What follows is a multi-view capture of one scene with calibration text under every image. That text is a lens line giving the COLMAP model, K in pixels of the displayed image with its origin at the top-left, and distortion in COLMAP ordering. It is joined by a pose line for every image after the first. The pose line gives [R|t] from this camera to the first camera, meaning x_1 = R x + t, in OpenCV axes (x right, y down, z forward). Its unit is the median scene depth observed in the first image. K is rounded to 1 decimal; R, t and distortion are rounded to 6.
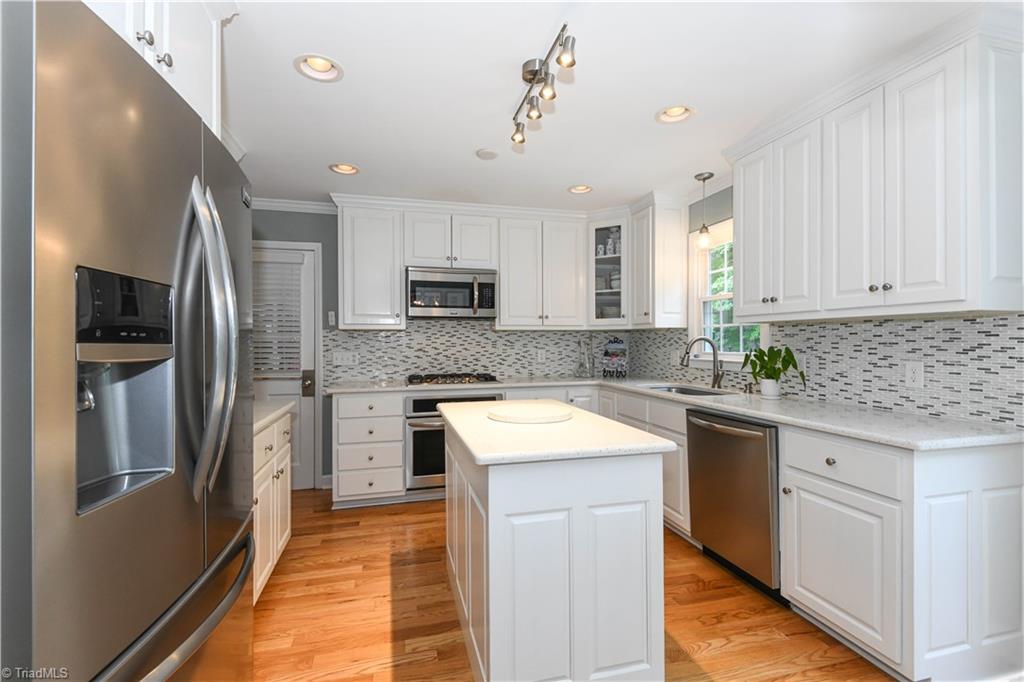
lens RADIAL K [[477.4, 0, 511.9], [0, 477.4, 345.4], [0, 0, 1]] dist [0.034534, -0.018754]
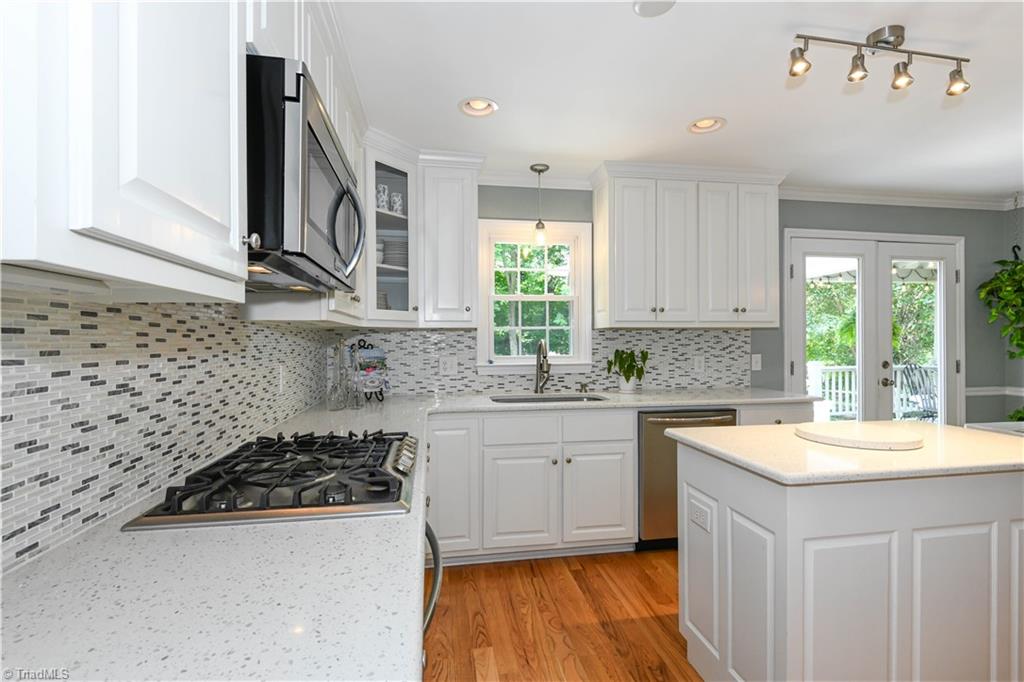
lens RADIAL K [[477.4, 0, 511.9], [0, 477.4, 345.4], [0, 0, 1]] dist [0.034534, -0.018754]
pose [[0.075280, -0.008502, 0.997126, -0.437922], [0.013537, 0.999880, 0.007503, -0.012060], [-0.997071, 0.012934, 0.075386, 0.808616]]
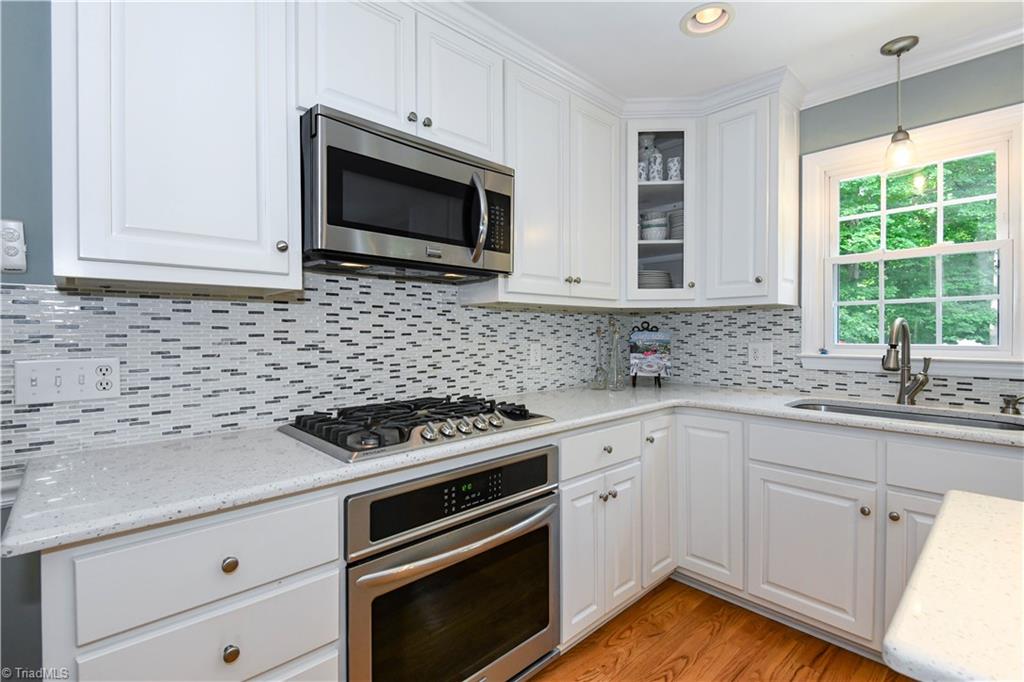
lens RADIAL K [[467.7, 0, 512.0], [0, 467.7, 341.0], [0, 0, 1]] dist [-0.000049, -0.001101]
pose [[0.876071, -0.009167, 0.482095, -0.241371], [0.003865, 0.999921, 0.011990, 0.000249], [-0.482166, -0.008641, 0.876037, 0.596767]]
